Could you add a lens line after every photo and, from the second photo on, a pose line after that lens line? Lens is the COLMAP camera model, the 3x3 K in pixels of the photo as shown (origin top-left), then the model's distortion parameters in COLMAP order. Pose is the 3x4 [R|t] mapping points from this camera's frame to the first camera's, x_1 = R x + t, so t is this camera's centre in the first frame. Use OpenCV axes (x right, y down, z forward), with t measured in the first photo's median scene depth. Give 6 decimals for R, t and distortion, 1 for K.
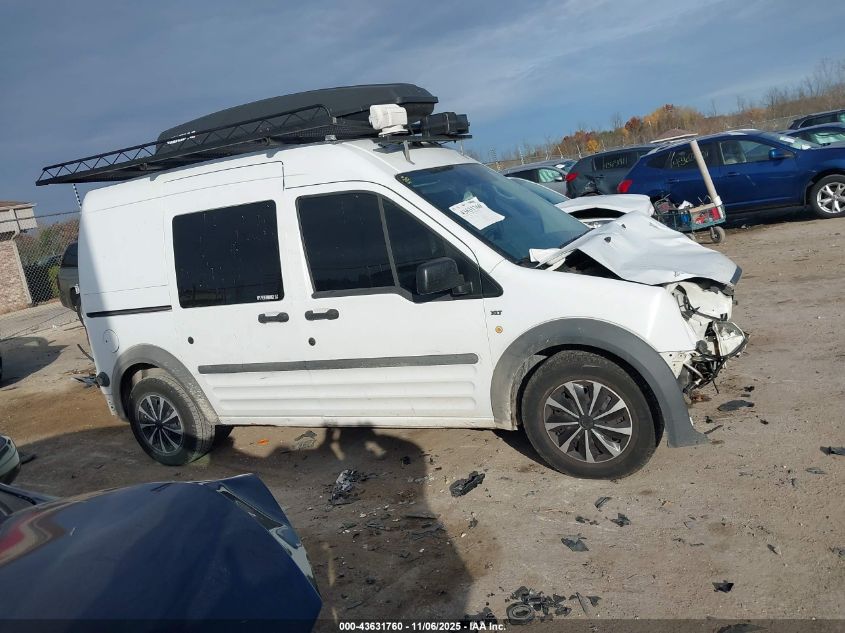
lens RADIAL K [[659.0, 0, 419.7], [0, 659.0, 313.8], [0, 0, 1]] dist [0.028890, -0.011864]
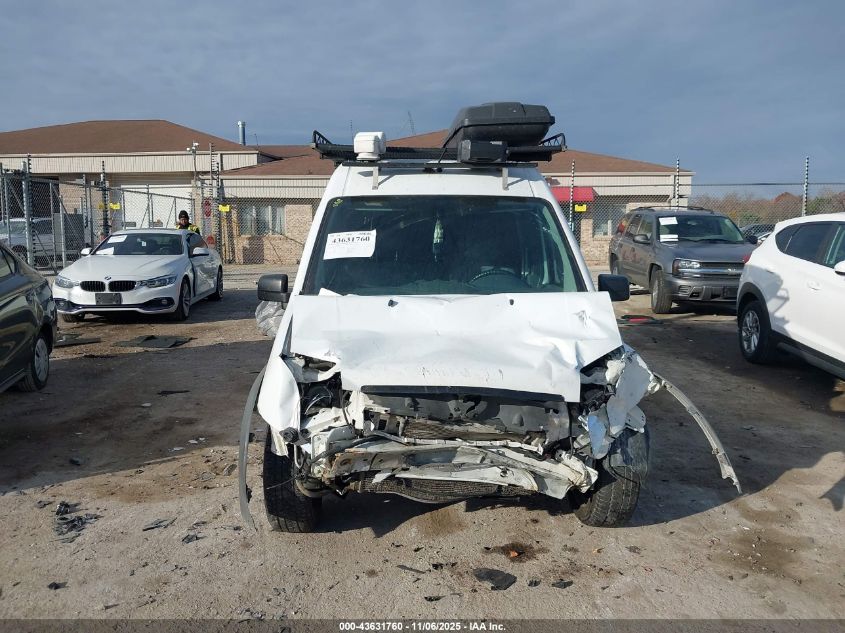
lens RADIAL K [[659.0, 0, 418.9], [0, 659.0, 320.1], [0, 0, 1]] dist [0.028890, -0.011864]
pose [[0.487636, 0.307306, -0.817175, 1.357252], [-0.258812, 0.944812, 0.200863, -0.368174], [0.833803, 0.113546, 0.540259, 0.729593]]
